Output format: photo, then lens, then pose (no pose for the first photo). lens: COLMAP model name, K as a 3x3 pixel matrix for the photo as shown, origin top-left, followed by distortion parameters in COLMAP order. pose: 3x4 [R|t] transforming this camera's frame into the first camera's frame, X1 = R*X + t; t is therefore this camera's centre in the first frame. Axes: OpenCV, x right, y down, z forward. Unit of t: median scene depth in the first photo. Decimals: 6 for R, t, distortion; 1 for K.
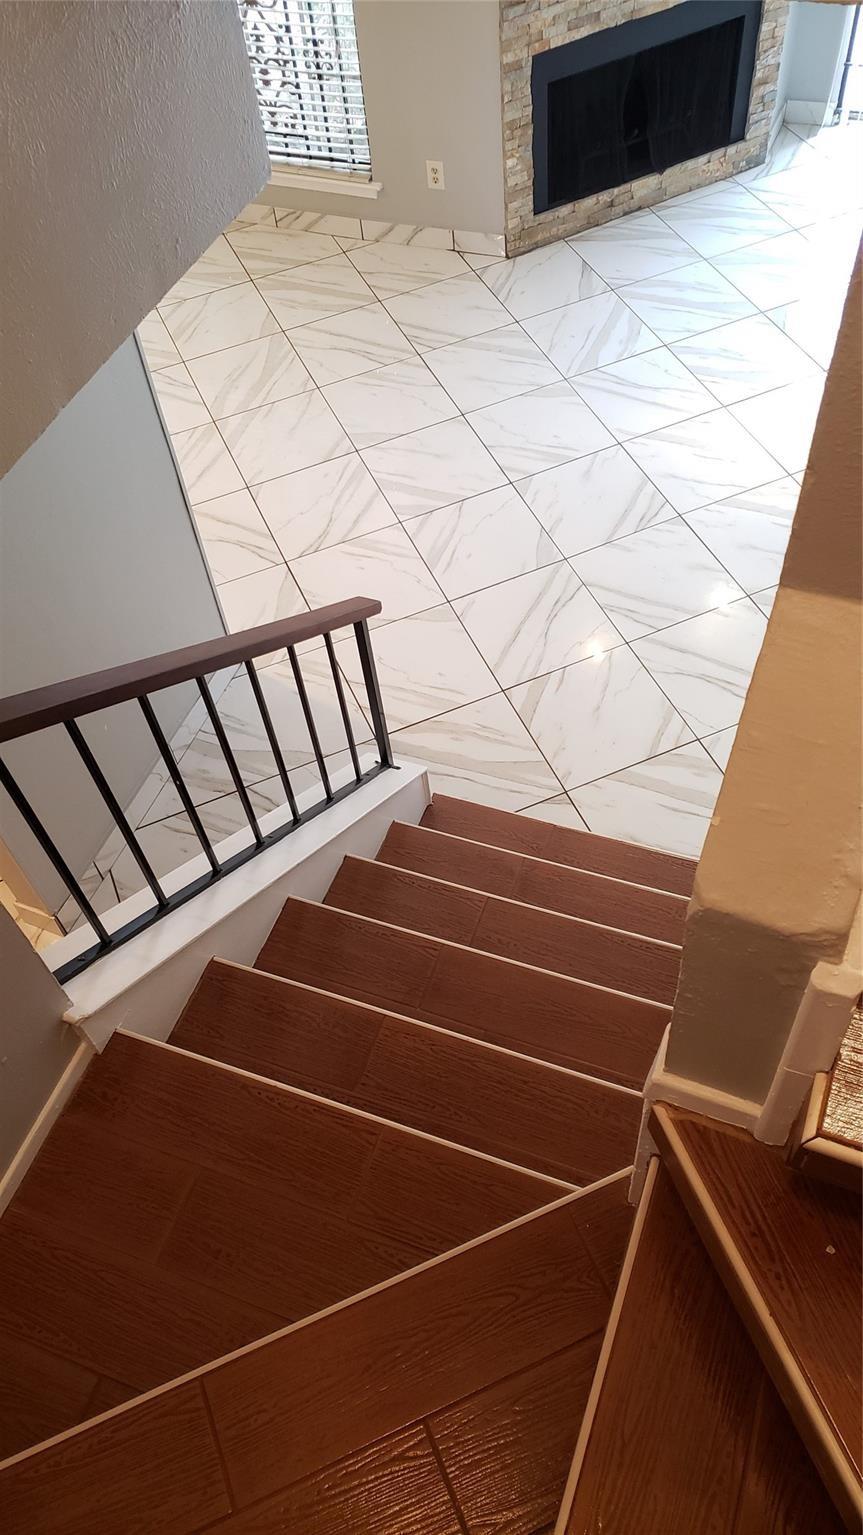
lens RADIAL K [[1174.6, 0, 436.6], [0, 1174.6, 765.9], [0, 0, 1]] dist [0.018189, -0.002418]
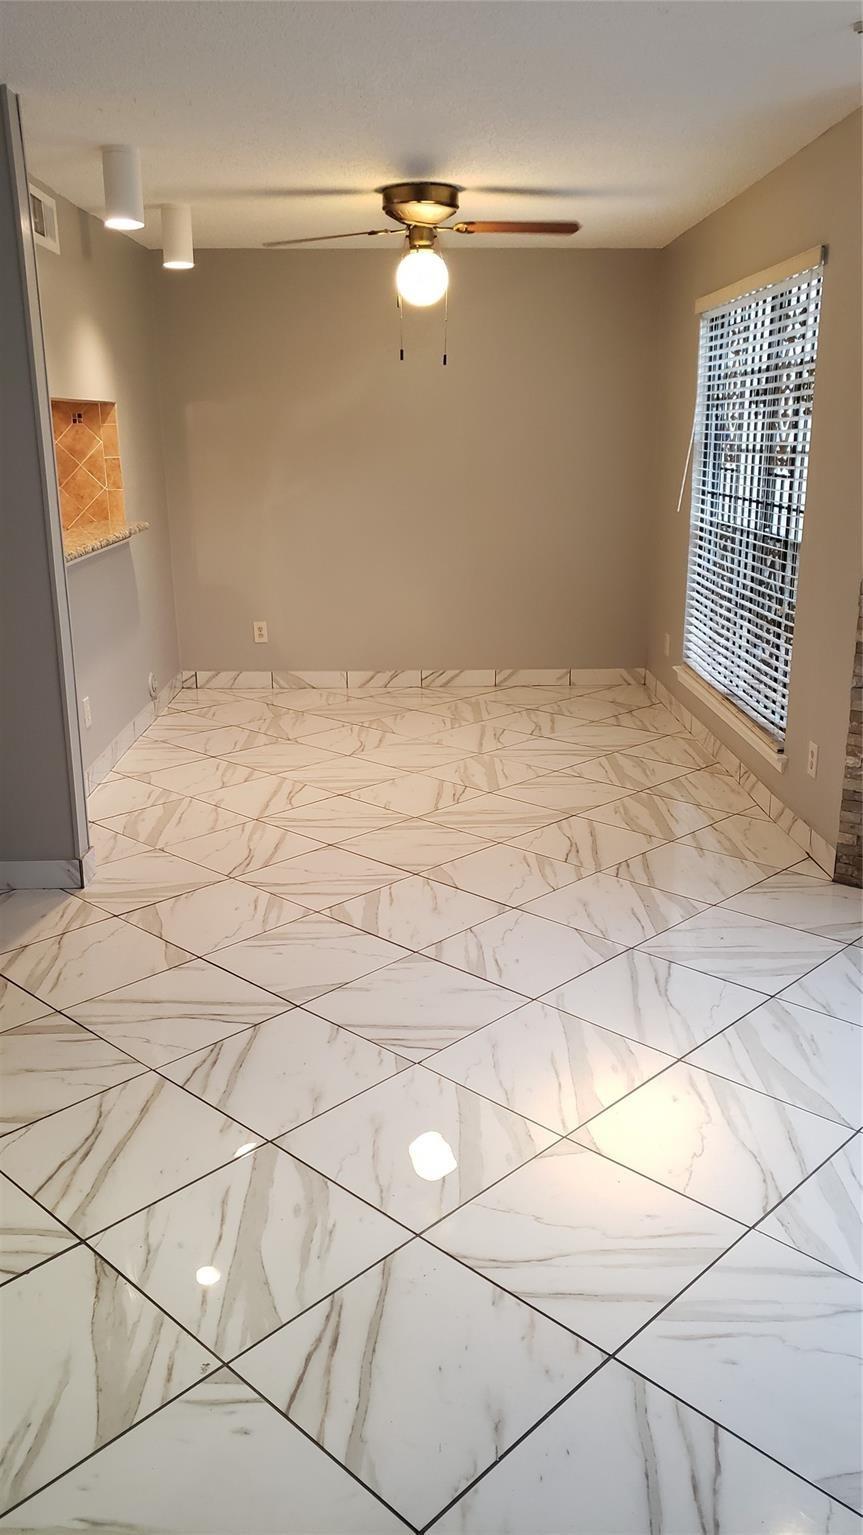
lens RADIAL K [[1174.6, 0, 429.1], [0, 1174.6, 768.3], [0, 0, 1]] dist [0.018189, -0.002418]
pose [[0.372307, 0.317101, -0.872259, 0.676408], [-0.757140, 0.647319, -0.087845, -0.244782], [0.536774, 0.693127, 0.481091, 0.510749]]
